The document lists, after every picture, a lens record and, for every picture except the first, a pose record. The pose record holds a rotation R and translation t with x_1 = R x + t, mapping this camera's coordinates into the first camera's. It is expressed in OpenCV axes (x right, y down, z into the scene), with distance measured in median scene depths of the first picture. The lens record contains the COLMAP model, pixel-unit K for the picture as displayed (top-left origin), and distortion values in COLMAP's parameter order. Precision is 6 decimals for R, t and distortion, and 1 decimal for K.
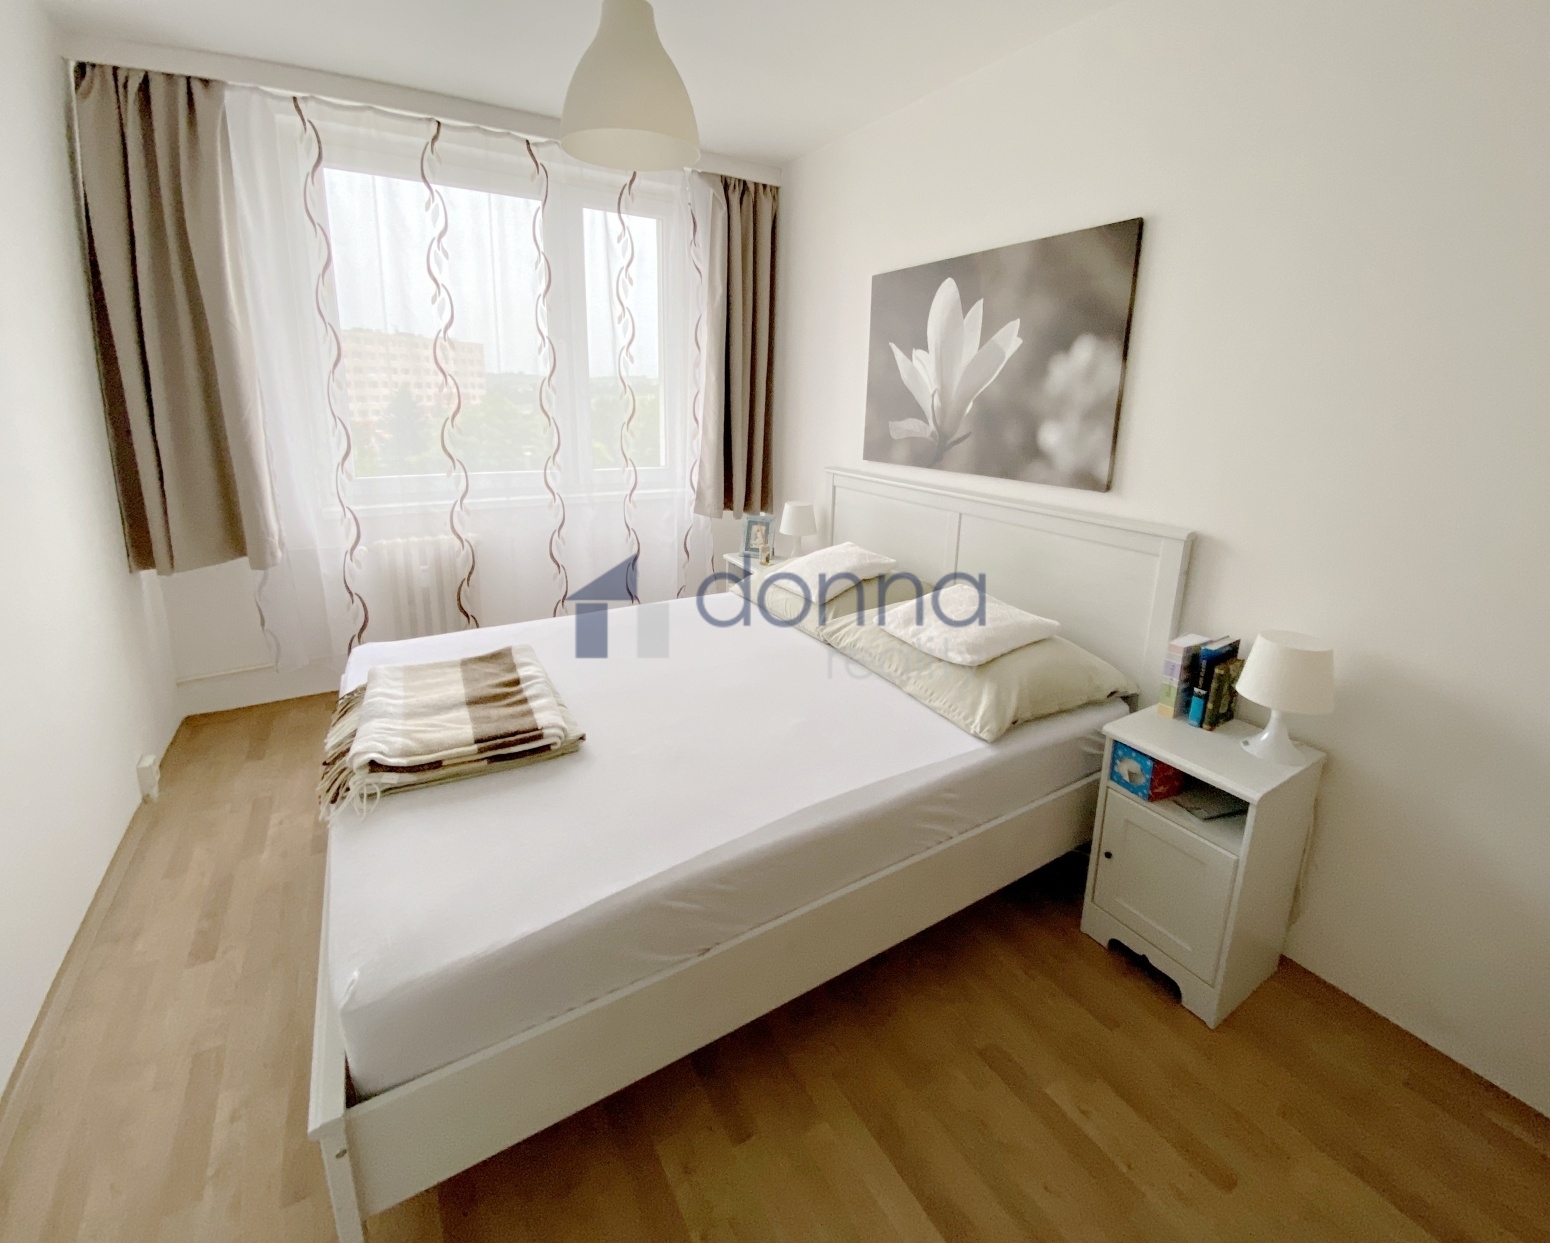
lens RADIAL K [[643.1, 0, 775.0], [0, 643.1, 621.5], [0, 0, 1]] dist [0.049155, -0.025496]
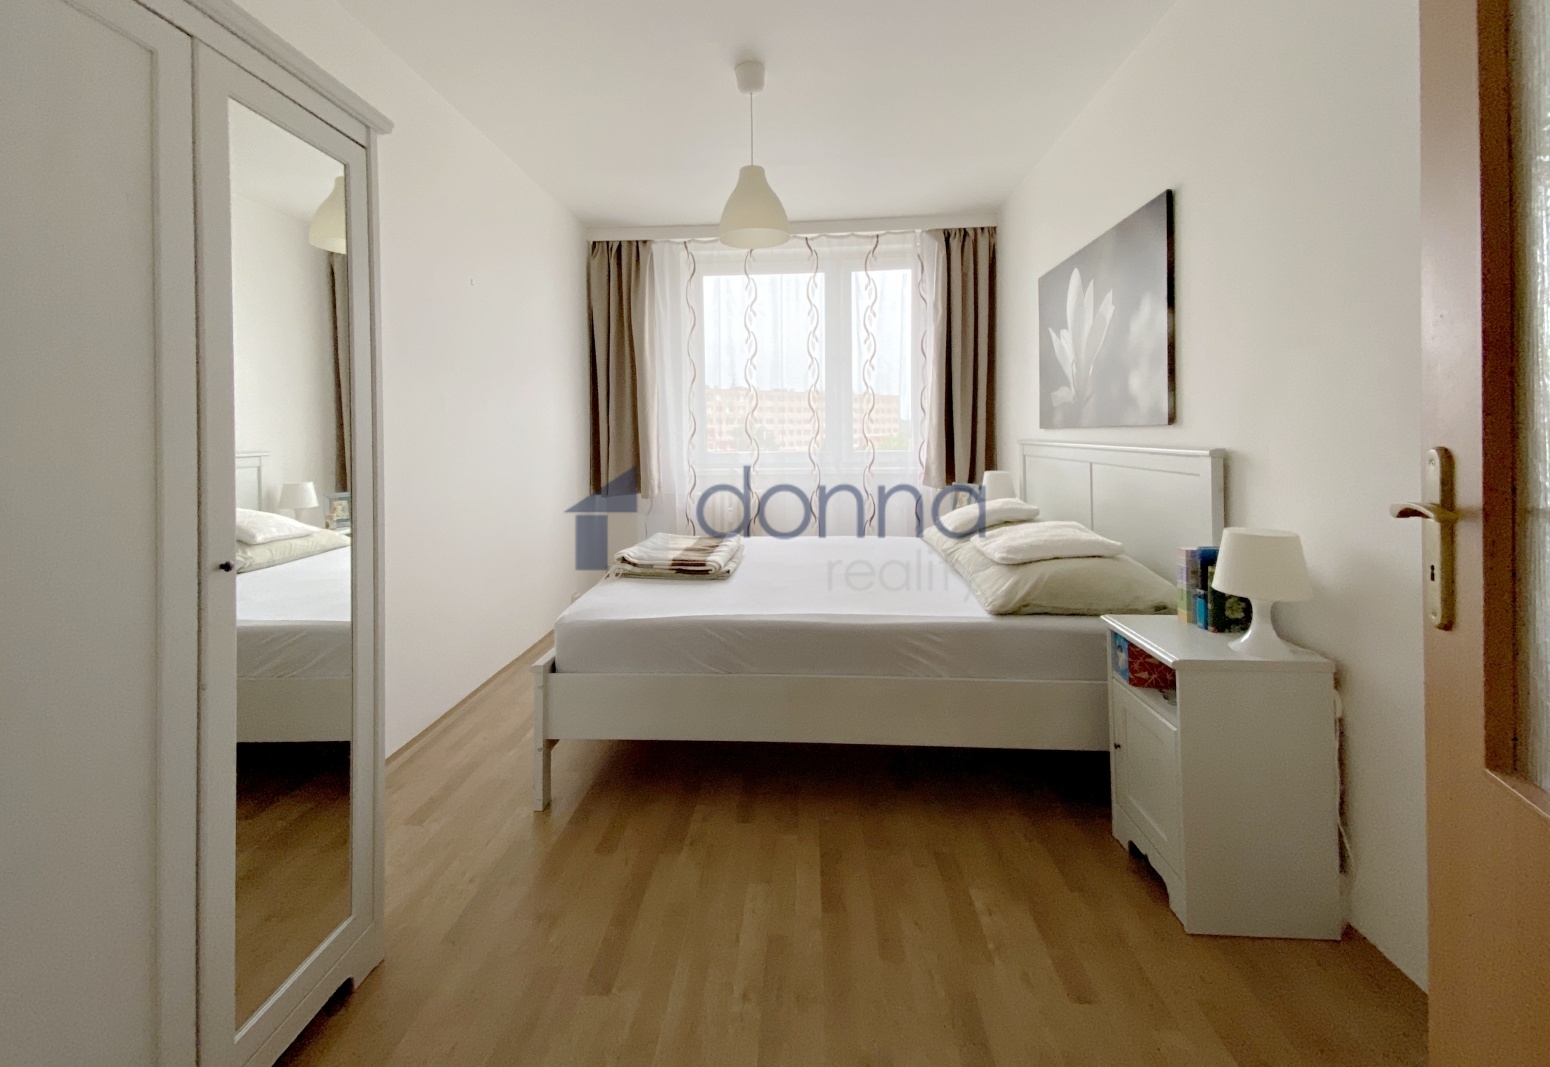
lens RADIAL K [[594.9, 0, 775.0], [0, 594.9, 533.5], [0, 0, 1]] dist [0.114269, -0.000058]
pose [[0.837866, 0.068999, -0.541498, 0.503666], [-0.157384, 0.980390, -0.118597, 0.199200], [0.522697, 0.184592, 0.832295, -0.180603]]
